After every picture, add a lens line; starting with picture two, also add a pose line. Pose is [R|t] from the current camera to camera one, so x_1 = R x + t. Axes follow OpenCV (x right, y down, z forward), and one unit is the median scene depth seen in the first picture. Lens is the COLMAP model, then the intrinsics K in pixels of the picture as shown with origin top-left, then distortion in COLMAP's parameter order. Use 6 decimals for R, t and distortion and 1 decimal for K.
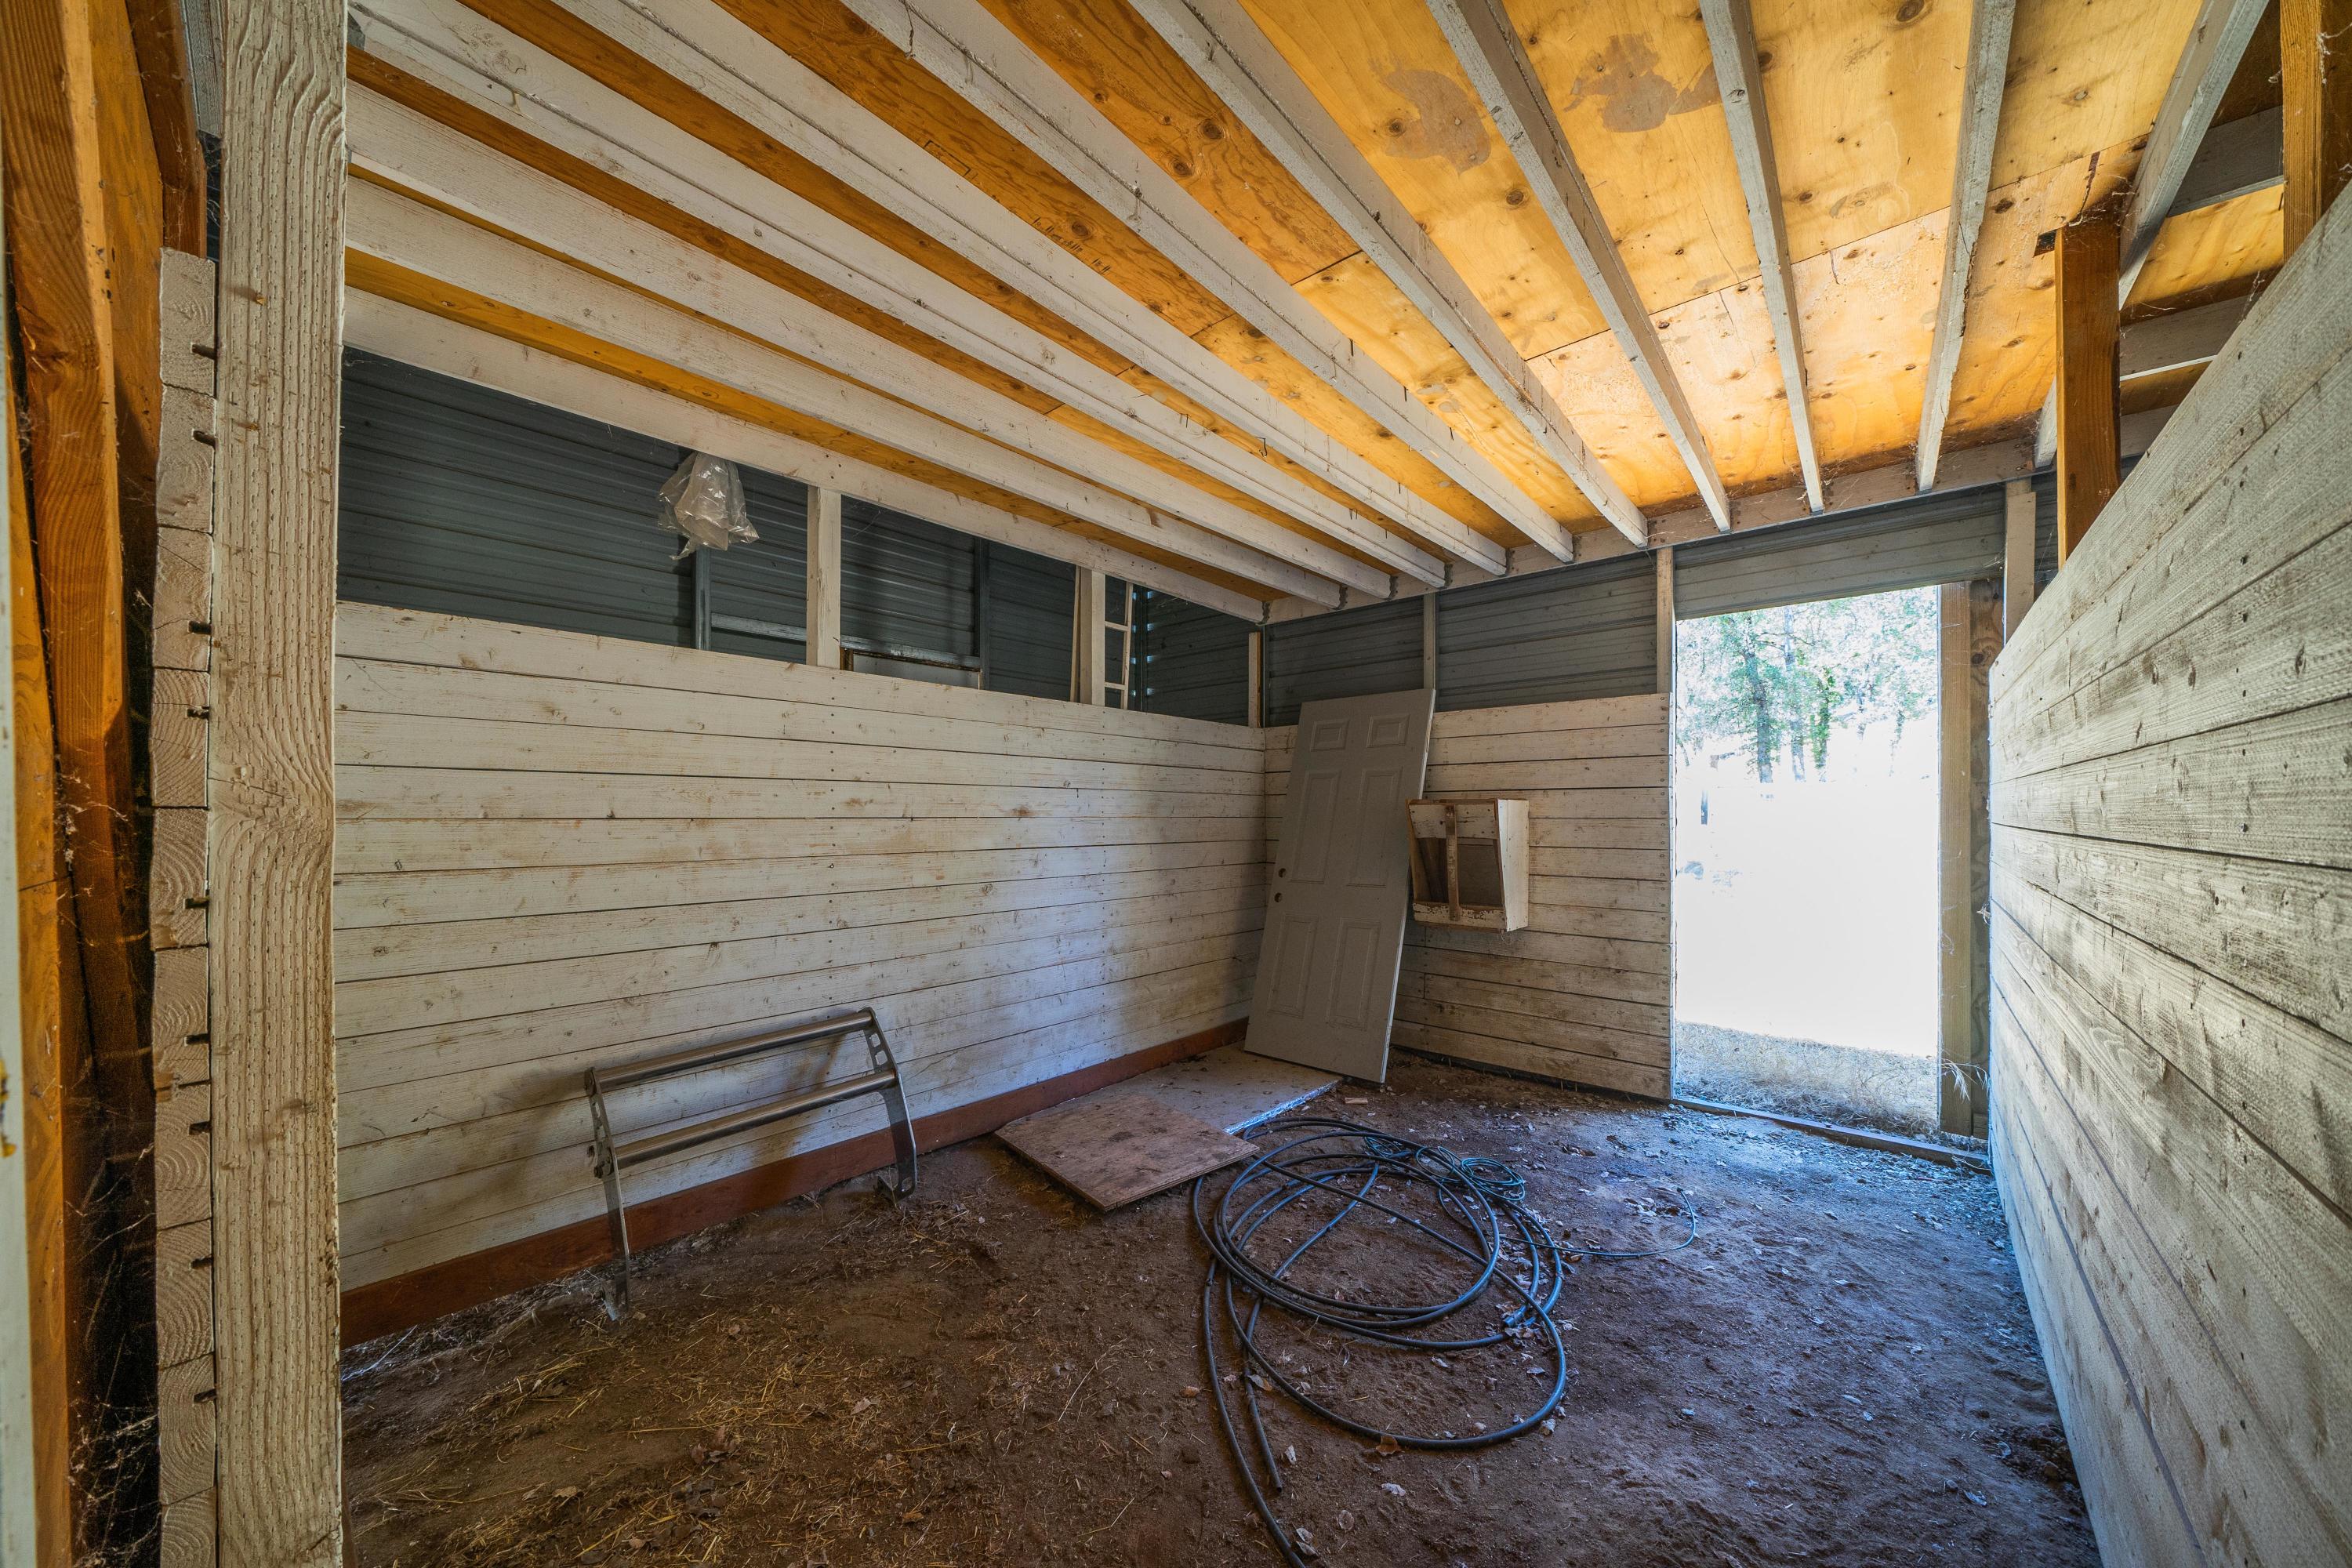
lens RADIAL K [[802.5, 0, 1161.3], [0, 802.5, 815.2], [0, 0, 1]] dist [-0.001786, -0.000047]
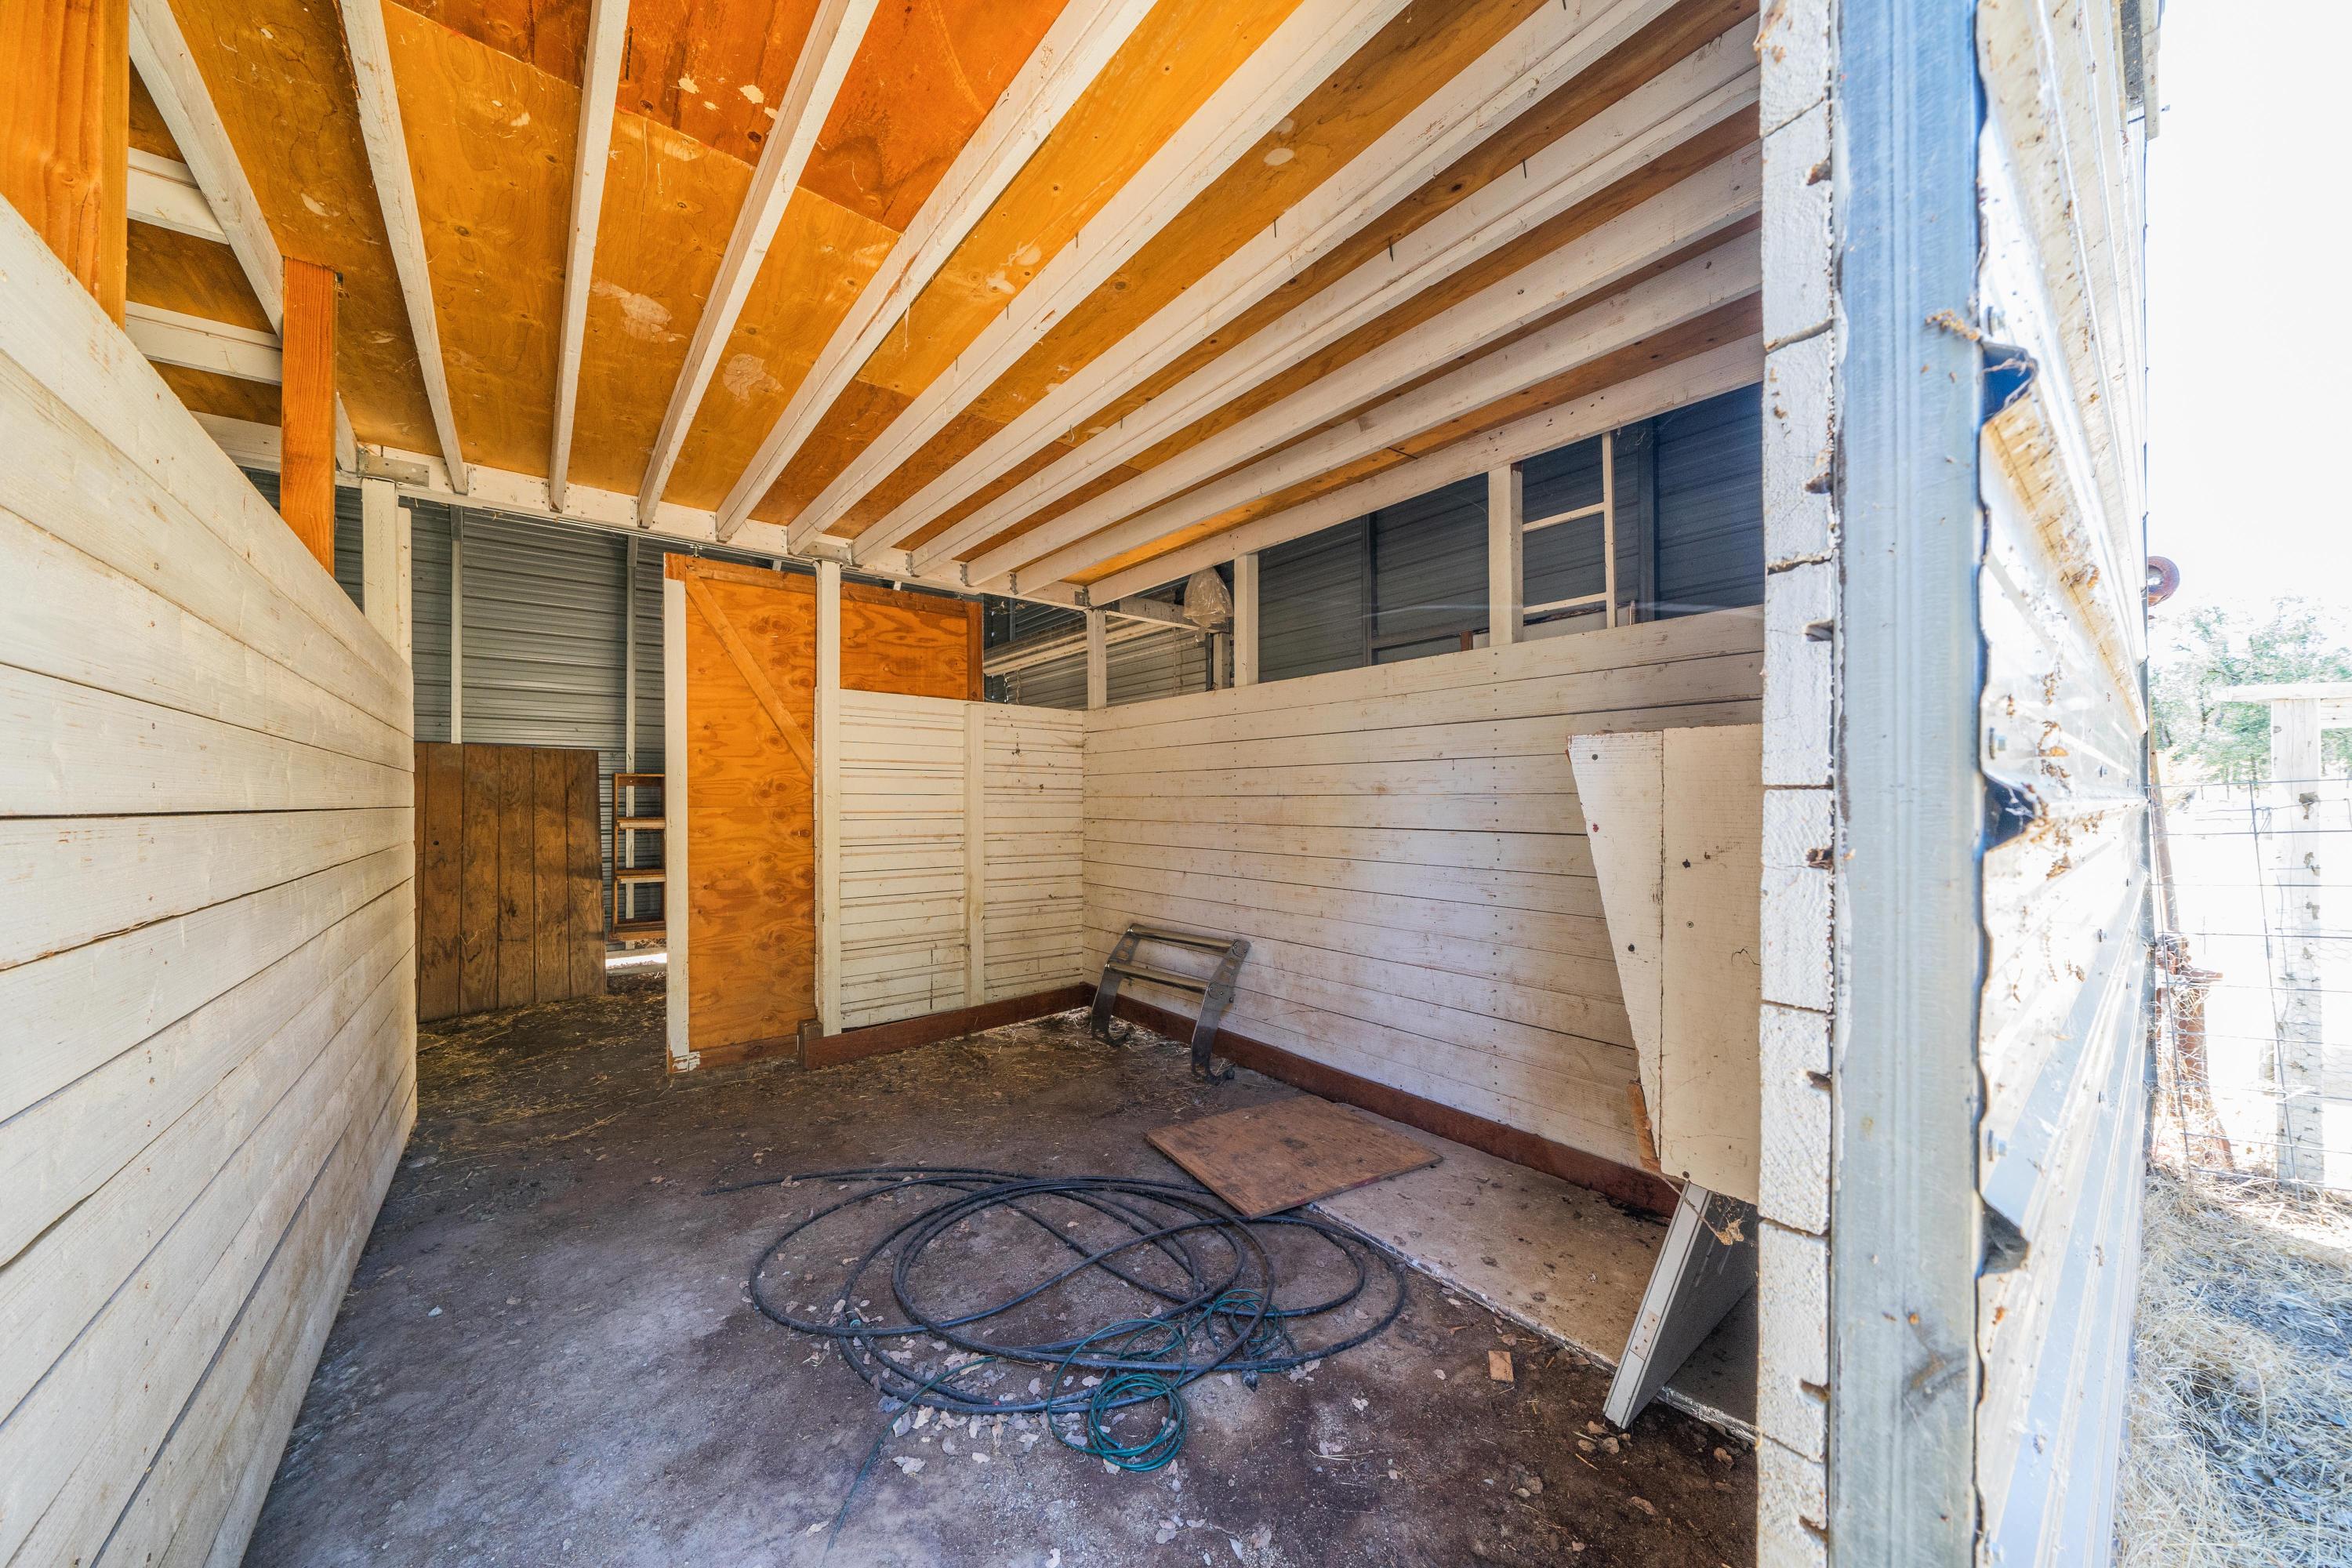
lens RADIAL K [[797.8, 0, 1174.5], [0, 797.8, 801.9], [0, 0, 1]] dist [-0.000123, 0.000024]
pose [[-0.151936, 0.002434, -0.988387, 0.923869], [0.000356, 0.999997, 0.002407, 0.009735], [0.988390, 0.000014, -0.151936, 1.066957]]
